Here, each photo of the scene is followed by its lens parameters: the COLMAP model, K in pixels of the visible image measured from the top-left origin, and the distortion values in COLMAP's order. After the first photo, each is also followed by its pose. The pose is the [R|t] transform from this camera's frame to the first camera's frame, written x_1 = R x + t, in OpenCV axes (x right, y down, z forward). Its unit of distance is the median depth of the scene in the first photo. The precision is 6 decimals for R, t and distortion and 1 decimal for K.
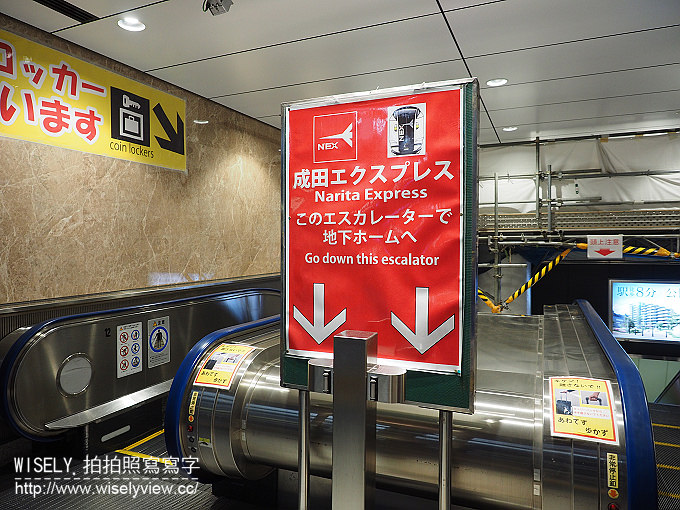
lens RADIAL K [[474.0, 0, 340.0], [0, 474.0, 255.0], [0, 0, 1]] dist [-0.000083, -0.000078]
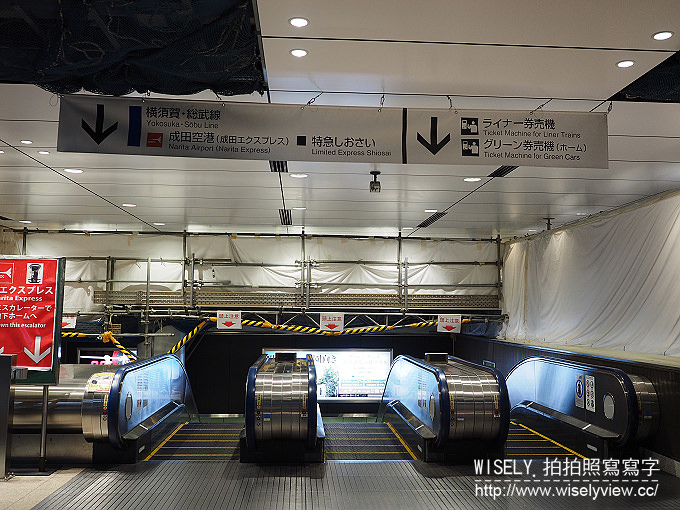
lens RADIAL K [[672.1, 0, 340.0], [0, 672.1, 255.0], [0, 0, 1]] dist [0.001003, -0.015129]
pose [[0.892186, 0.053697, 0.448464, -0.004966], [-0.004958, 0.994012, -0.109156, 0.005363], [-0.451640, 0.095164, 0.887110, -0.780455]]
